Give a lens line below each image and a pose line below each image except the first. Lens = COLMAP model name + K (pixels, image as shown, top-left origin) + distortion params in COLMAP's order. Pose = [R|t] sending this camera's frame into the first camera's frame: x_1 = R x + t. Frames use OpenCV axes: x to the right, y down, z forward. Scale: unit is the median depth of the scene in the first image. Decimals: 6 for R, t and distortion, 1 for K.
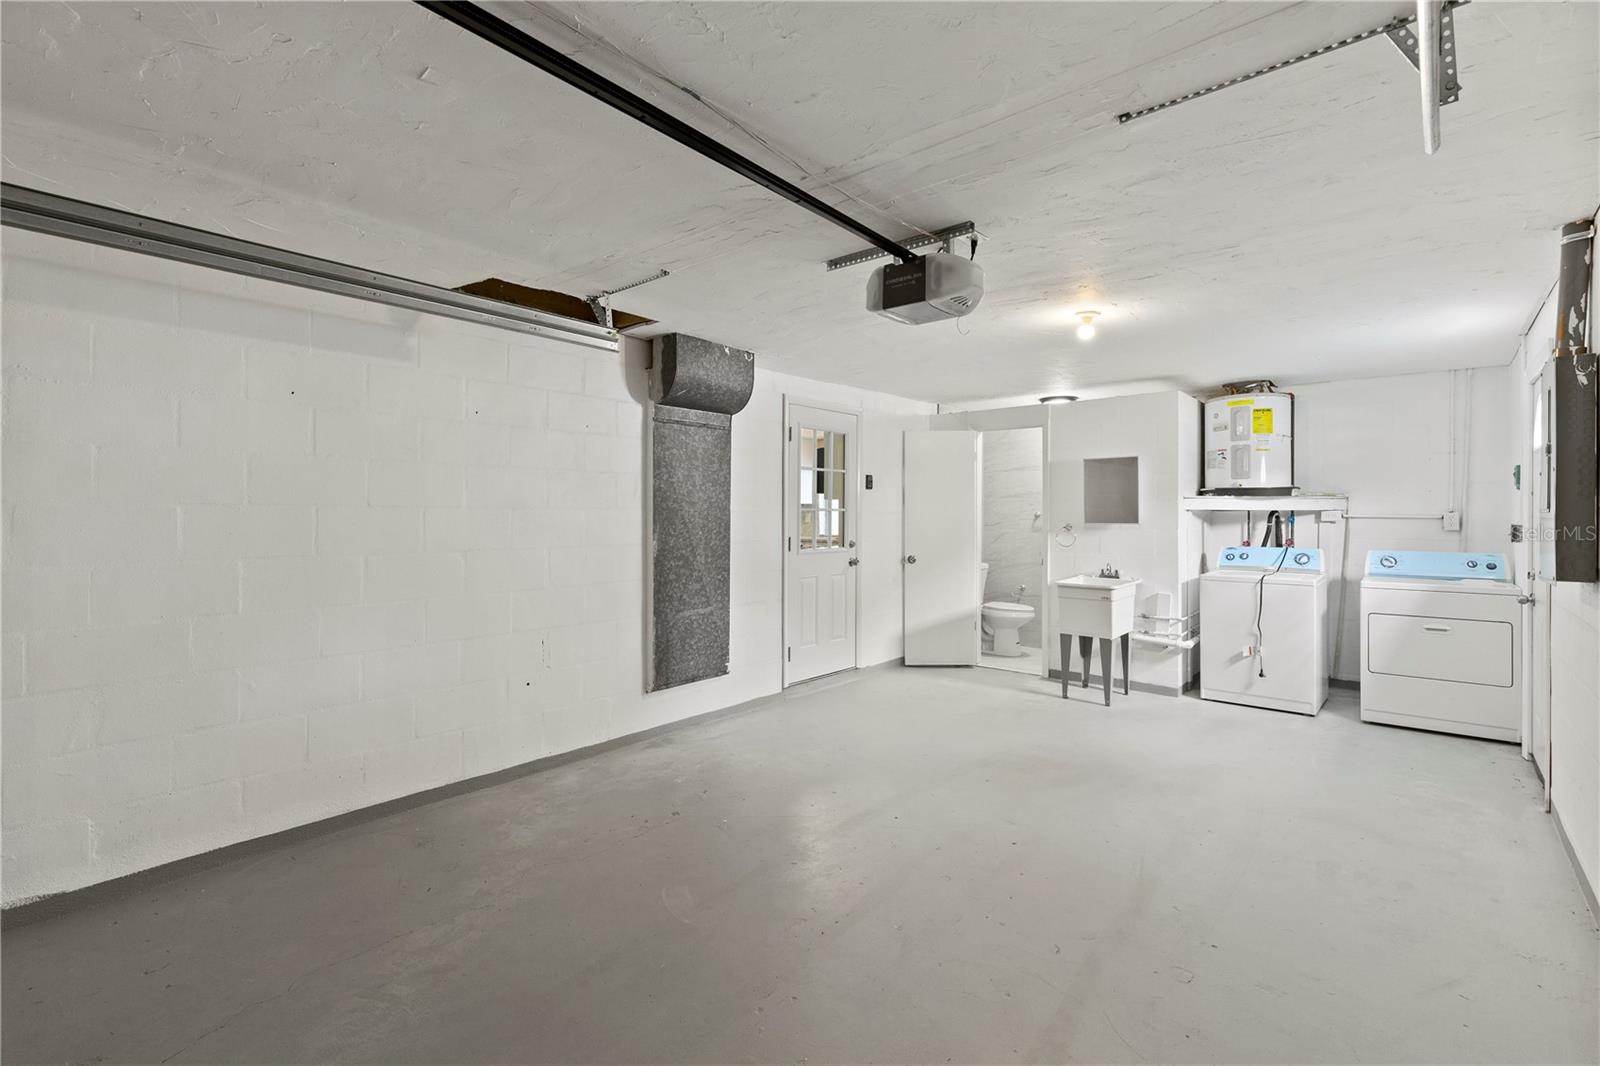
lens RADIAL K [[722.7, 0, 796.6], [0, 722.7, 520.7], [0, 0, 1]] dist [0.008481, -0.002457]
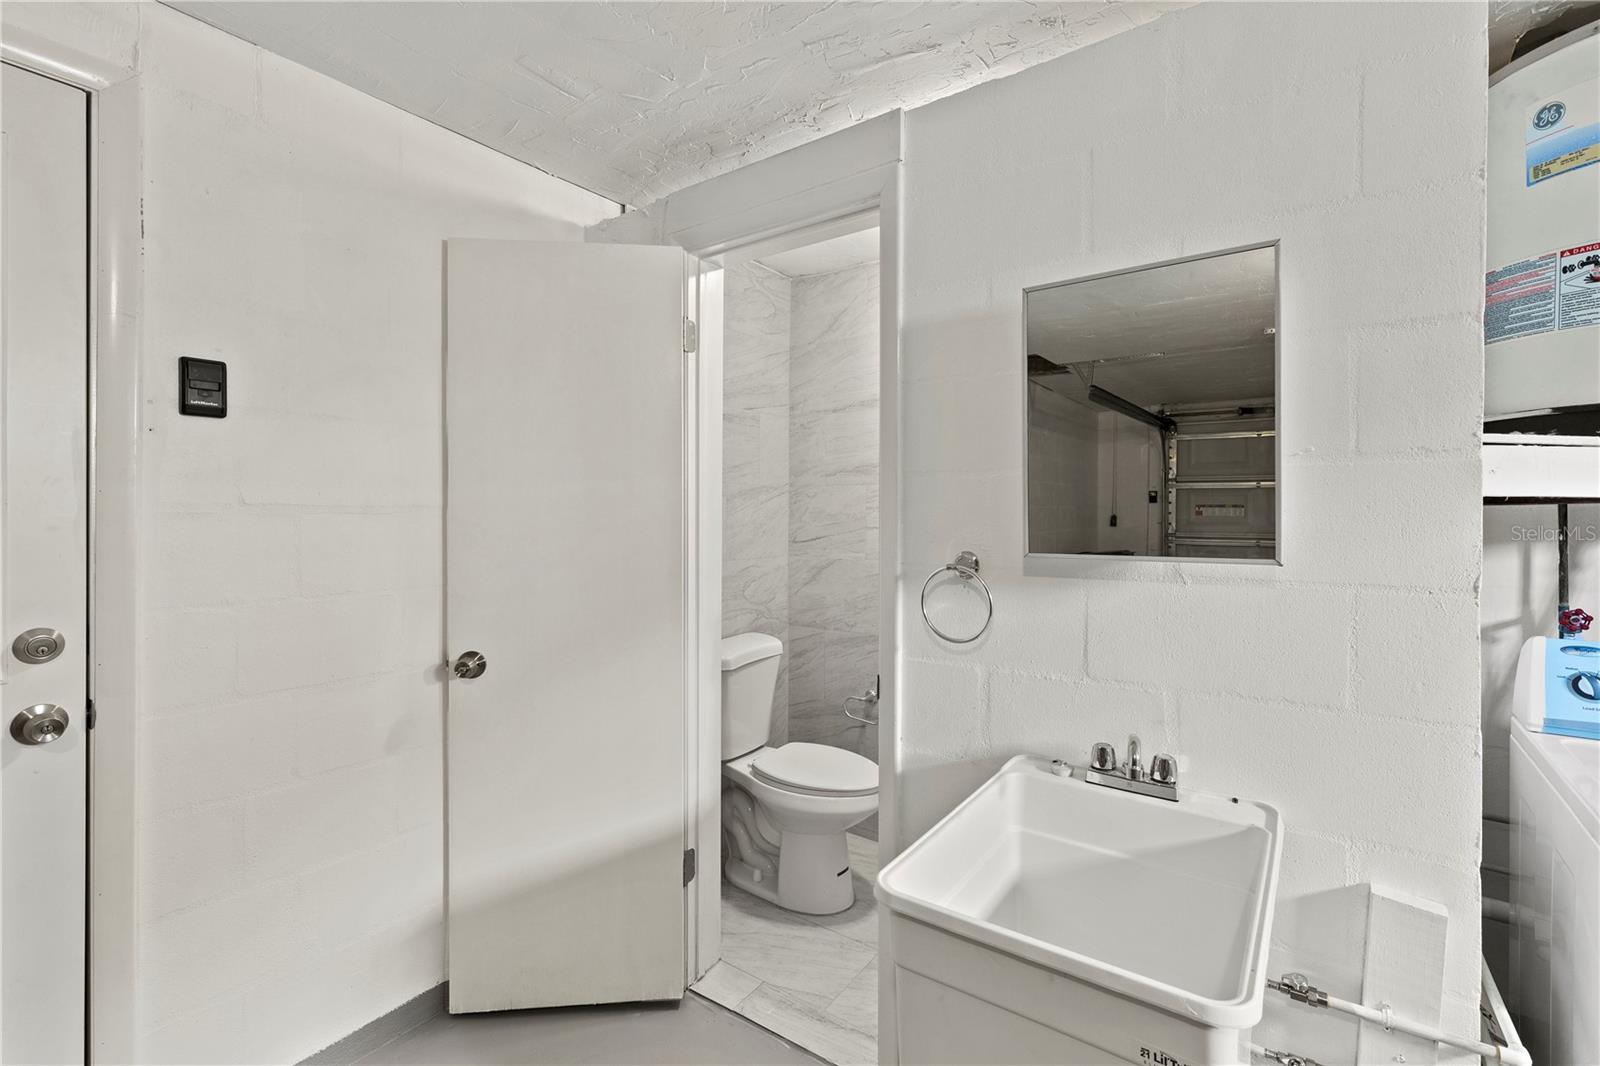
lens RADIAL K [[722.7, 0, 797.3], [0, 722.7, 526.6], [0, 0, 1]] dist [0.008481, -0.002457]
pose [[0.996297, -0.000048, 0.085977, 0.312498], [-0.000746, 0.999957, 0.009202, -0.007925], [-0.085974, -0.009232, 0.996255, 0.797115]]
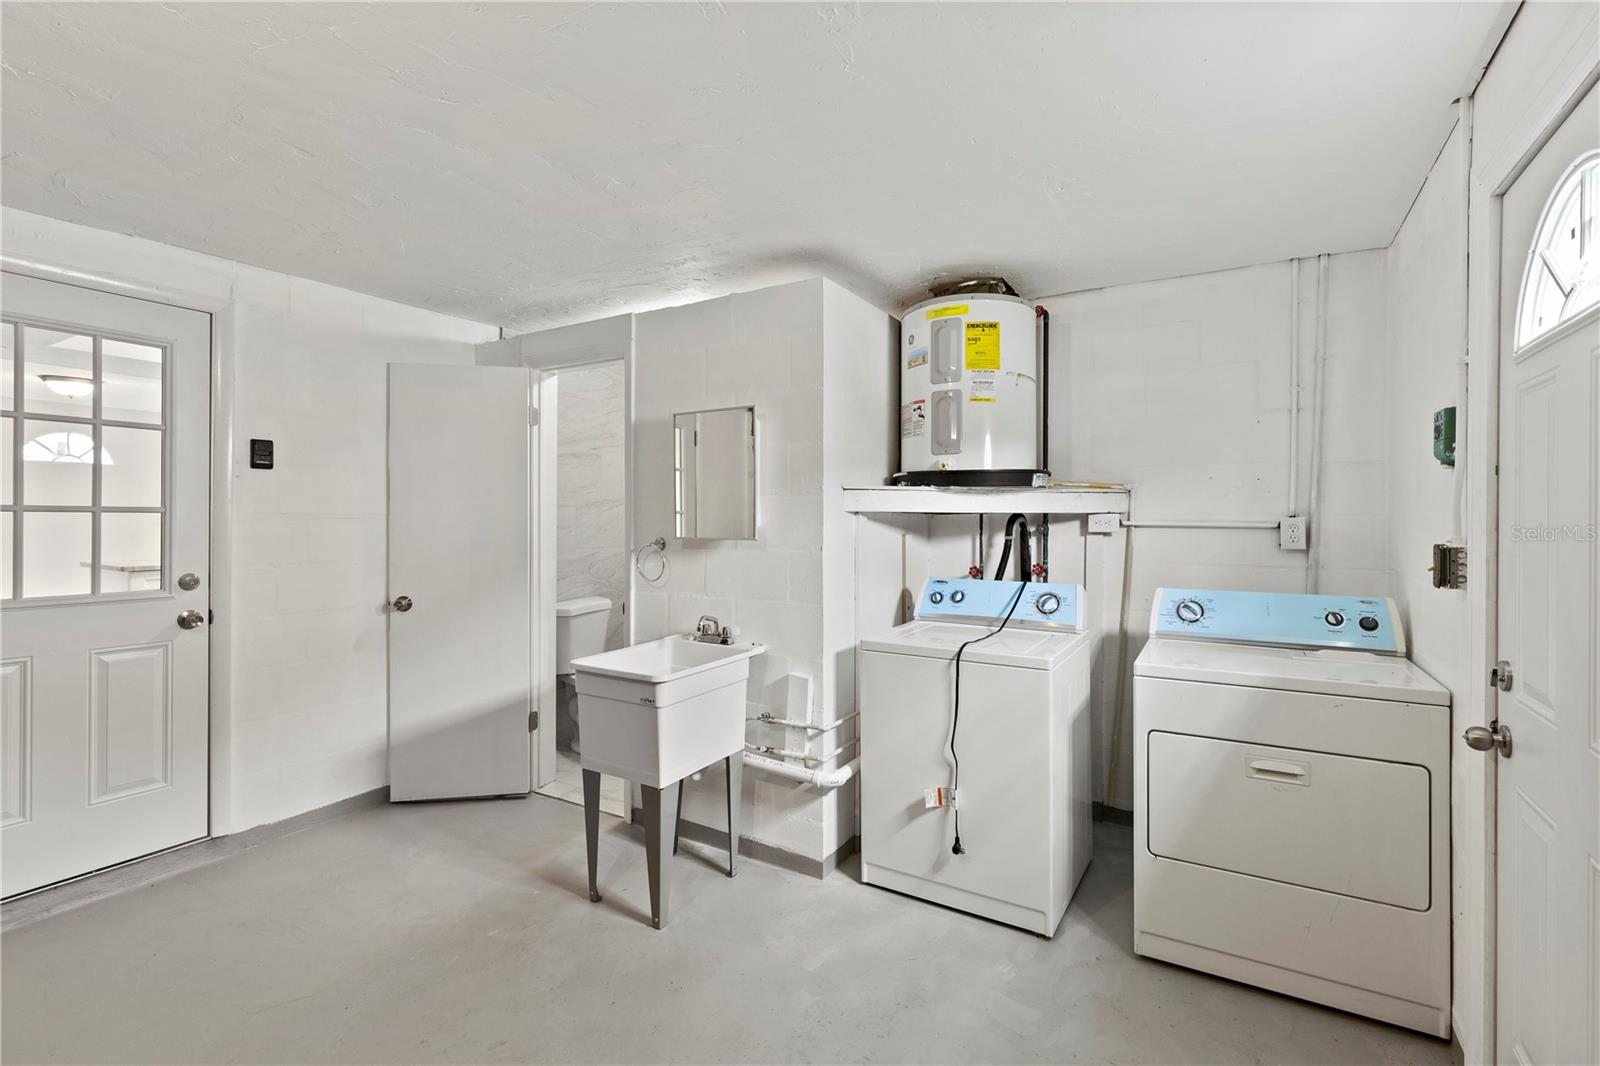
lens RADIAL K [[722.7, 0, 797.0], [0, 722.7, 526.3], [0, 0, 1]] dist [0.008481, -0.002457]
pose [[0.986361, -0.000483, 0.164598, 0.415952], [0.000052, 0.999997, 0.002622, -0.005729], [-0.164599, -0.002577, 0.986357, 0.491356]]
